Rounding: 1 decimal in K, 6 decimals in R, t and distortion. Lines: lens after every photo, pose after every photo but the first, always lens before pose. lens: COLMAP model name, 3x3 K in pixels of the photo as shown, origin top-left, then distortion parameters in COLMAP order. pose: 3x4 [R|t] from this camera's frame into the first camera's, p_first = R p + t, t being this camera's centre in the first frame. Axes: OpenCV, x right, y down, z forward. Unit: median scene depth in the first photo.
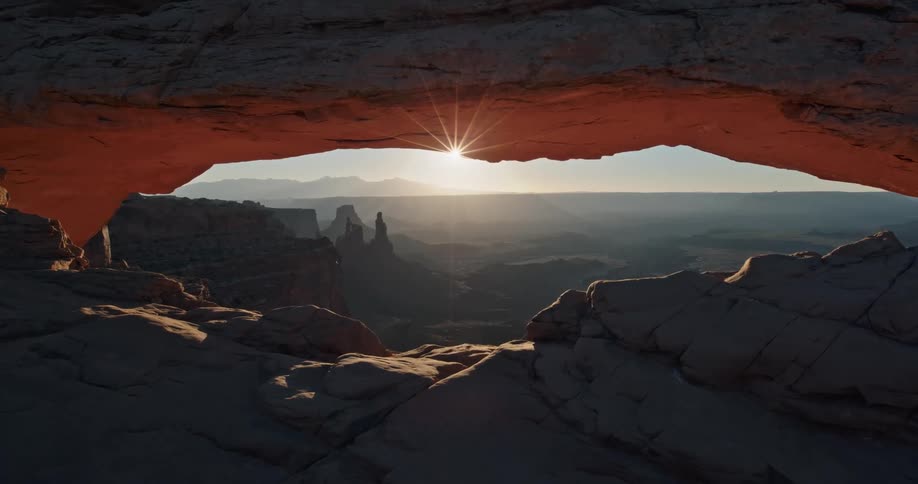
lens RADIAL K [[545.3, 0, 457.4], [0, 545.3, 244.4], [0, 0, 1]] dist [-0.064012, 0.026562]
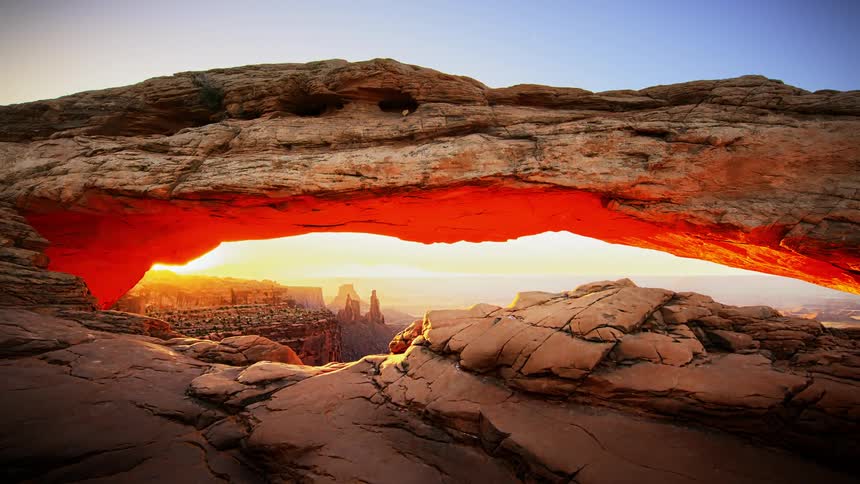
lens RADIAL K [[448.9, 0, 439.0], [0, 448.9, 244.9], [0, 0, 1]] dist [0.003910, -0.002234]
pose [[0.999929, 0.005988, -0.010290, 0.197482], [-0.007585, 0.986610, -0.162922, 0.059524], [0.009176, 0.162988, 0.986585, -0.170919]]
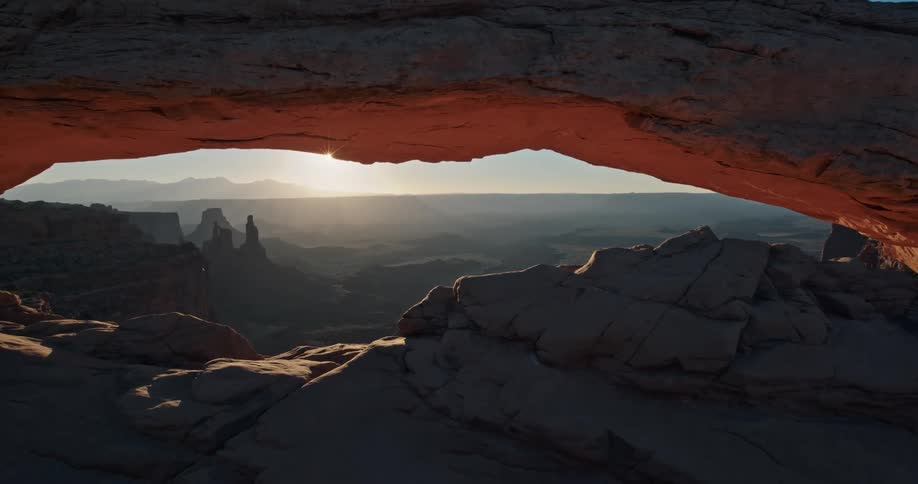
lens RADIAL K [[545.3, 0, 460.9], [0, 545.3, 245.9], [0, 0, 1]] dist [-0.064012, 0.026562]
pose [[0.973796, -0.021342, 0.226418, 0.008726], [0.021403, 0.999769, 0.002184, 0.003213], [-0.226412, 0.002720, 0.974028, -0.028111]]
